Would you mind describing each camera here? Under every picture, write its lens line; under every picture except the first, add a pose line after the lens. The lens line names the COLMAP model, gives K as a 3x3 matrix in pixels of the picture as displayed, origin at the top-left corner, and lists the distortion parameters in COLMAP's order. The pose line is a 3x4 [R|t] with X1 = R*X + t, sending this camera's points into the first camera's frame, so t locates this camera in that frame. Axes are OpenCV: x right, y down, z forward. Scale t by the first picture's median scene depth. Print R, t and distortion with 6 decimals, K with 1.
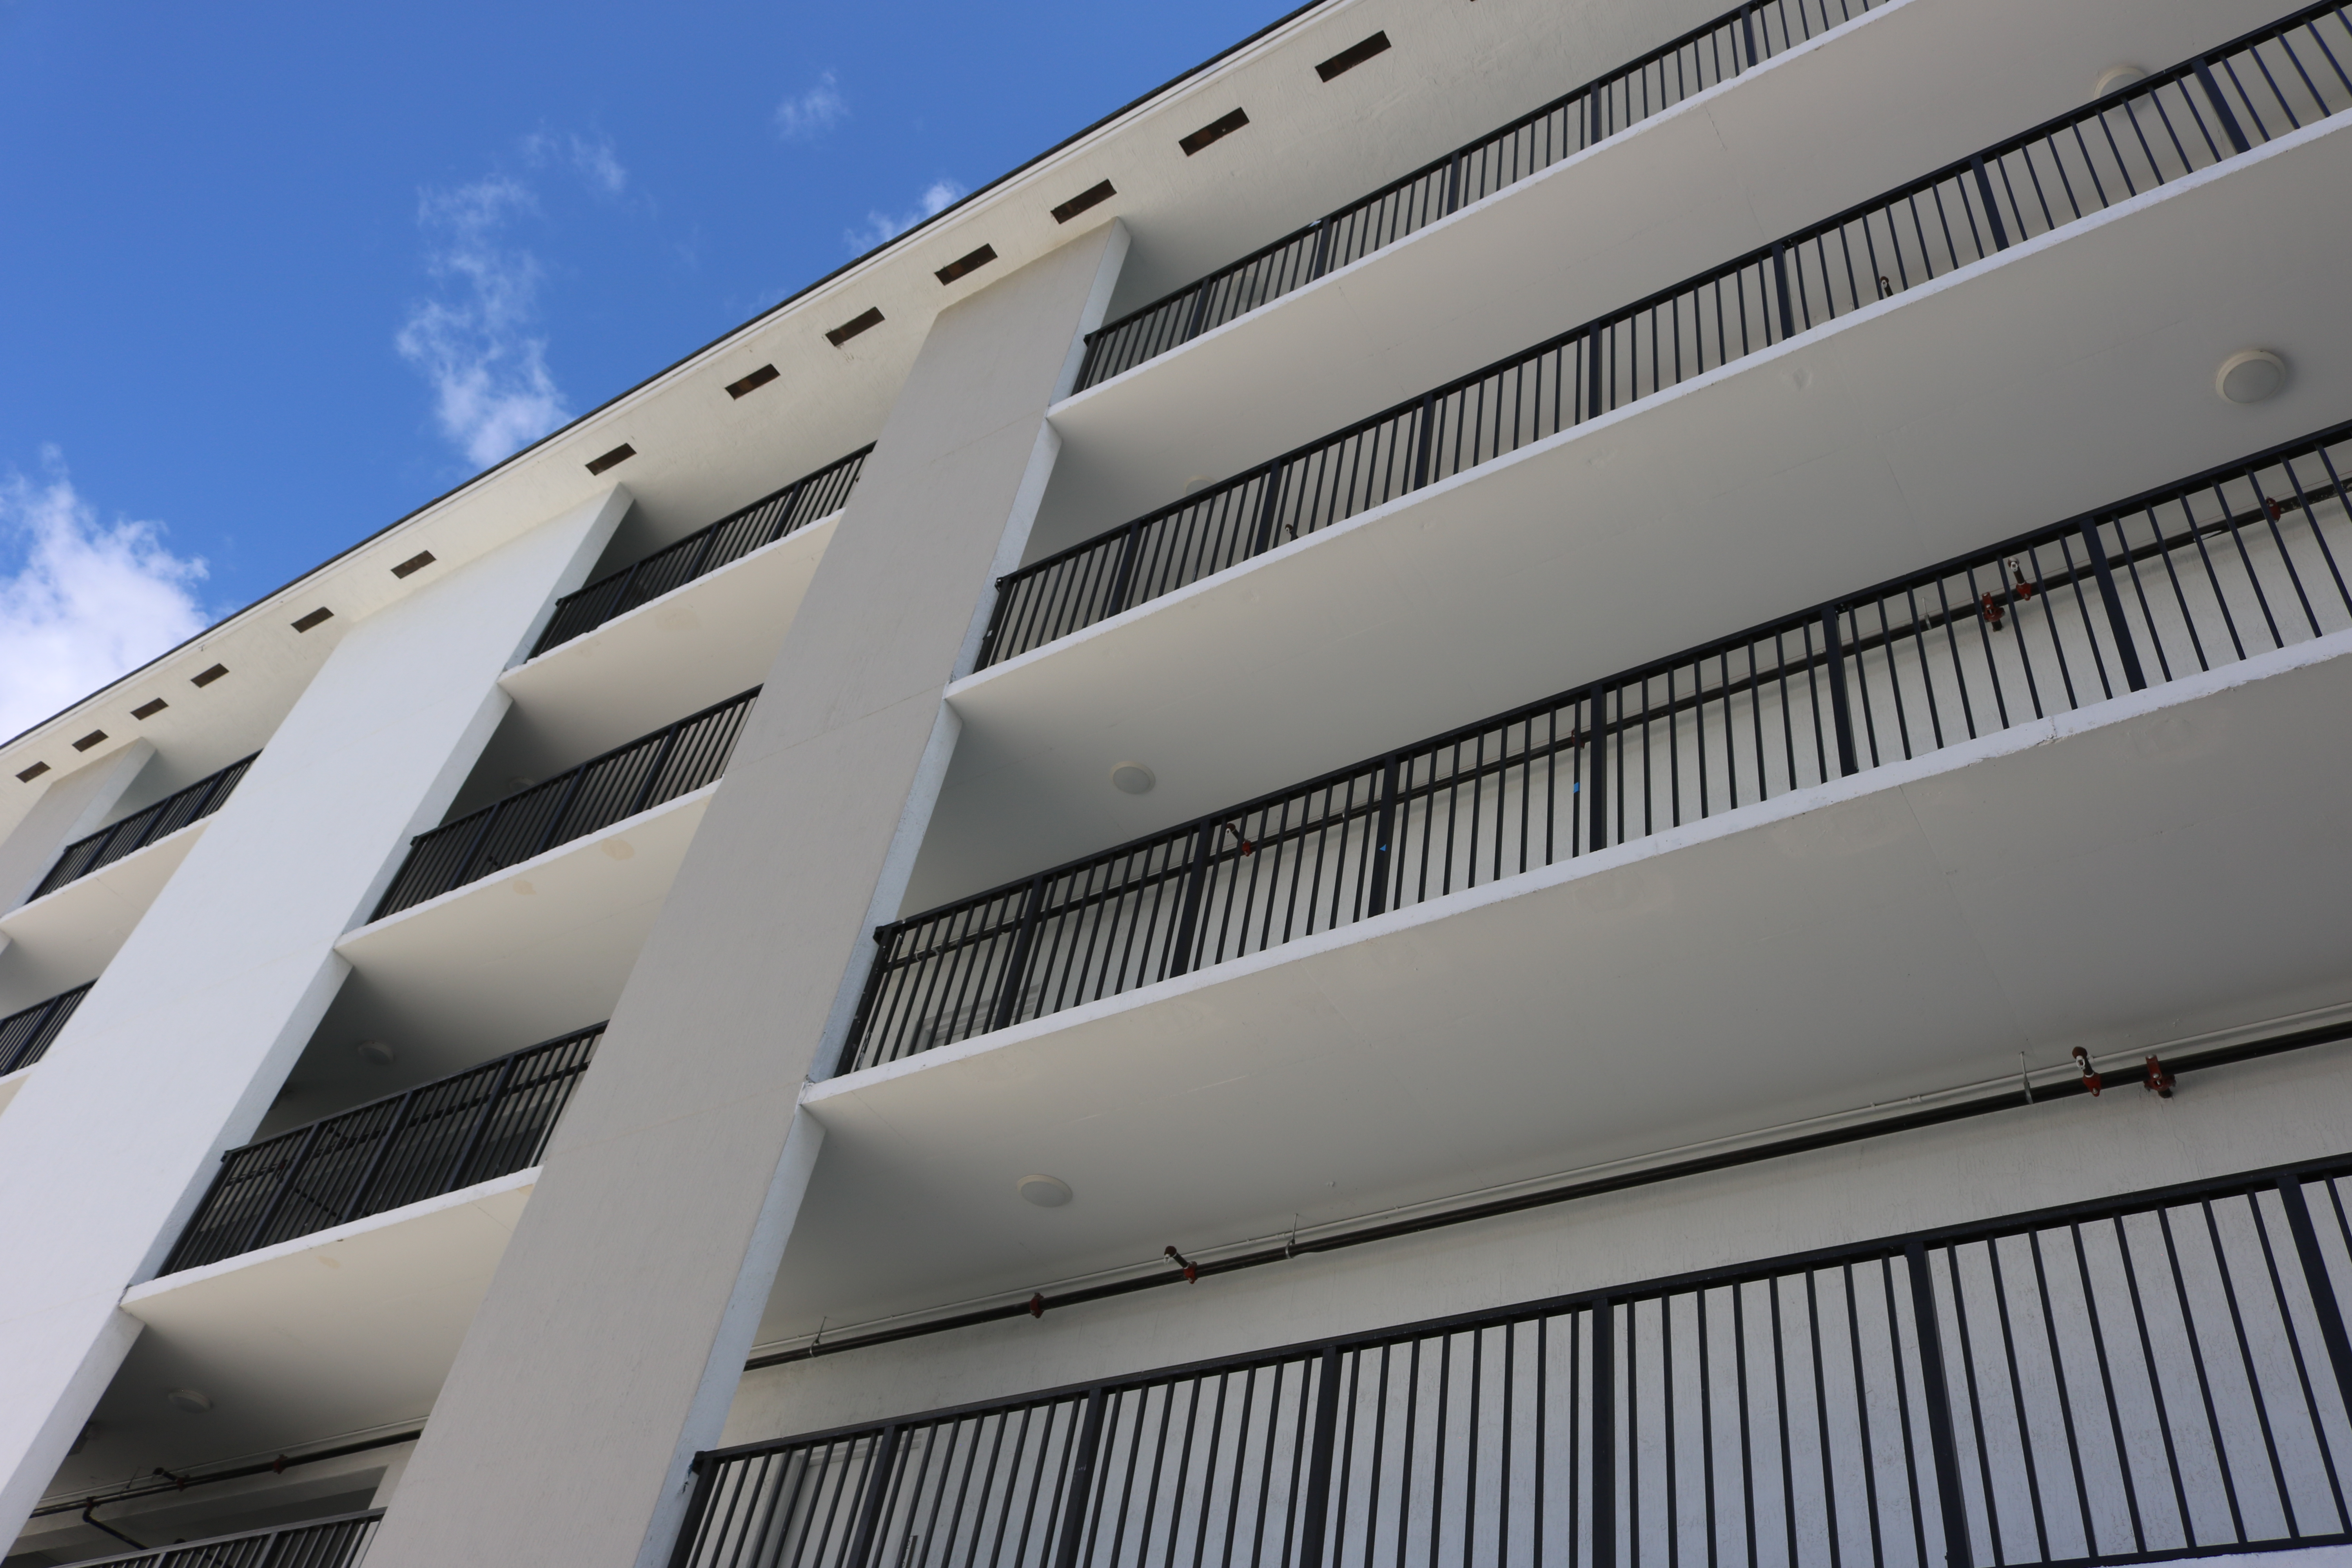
lens RADIAL K [[1958.7, 0, 1170.7], [0, 1958.7, 845.1], [0, 0, 1]] dist [0.008358, 0.002550]
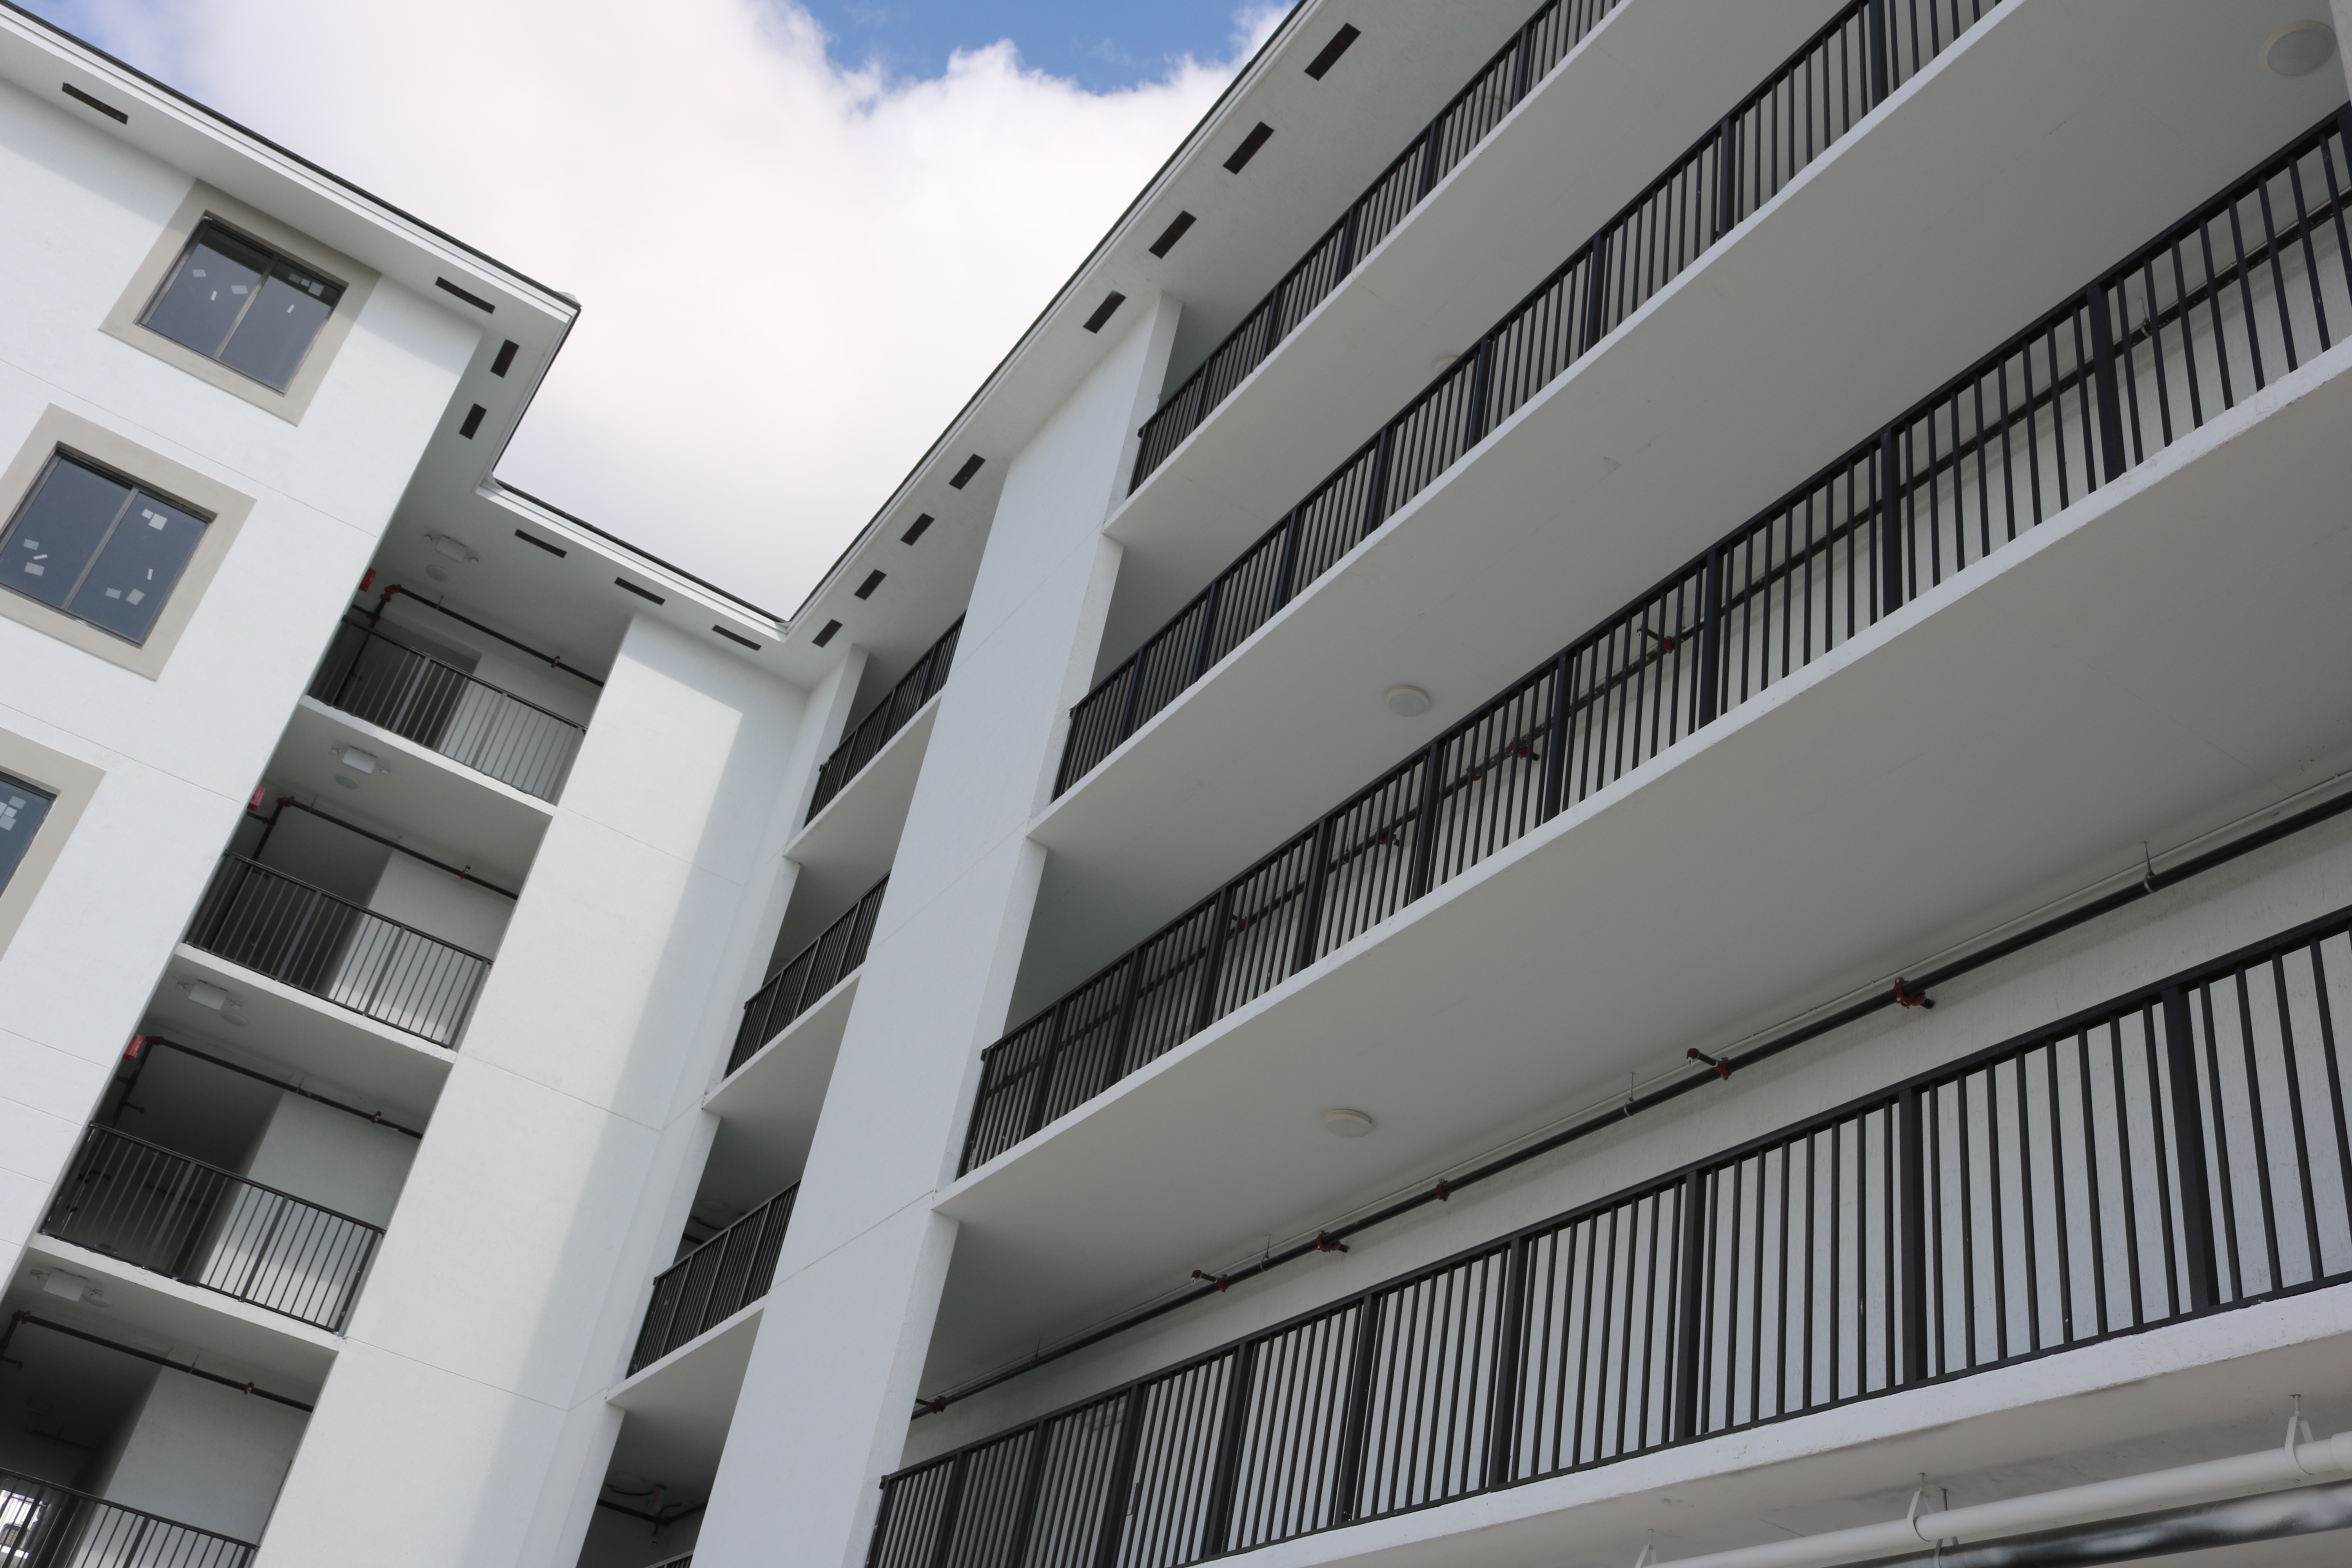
lens RADIAL K [[2139.7, 0, 1176.0], [0, 2139.7, 784.0], [0, 0, 1]] dist [0.000908, -0.006442]
pose [[0.903313, -0.252785, -0.346591, 0.217045], [0.288586, 0.955875, 0.054971, -0.072902], [0.317402, -0.149678, 0.936404, -0.126224]]
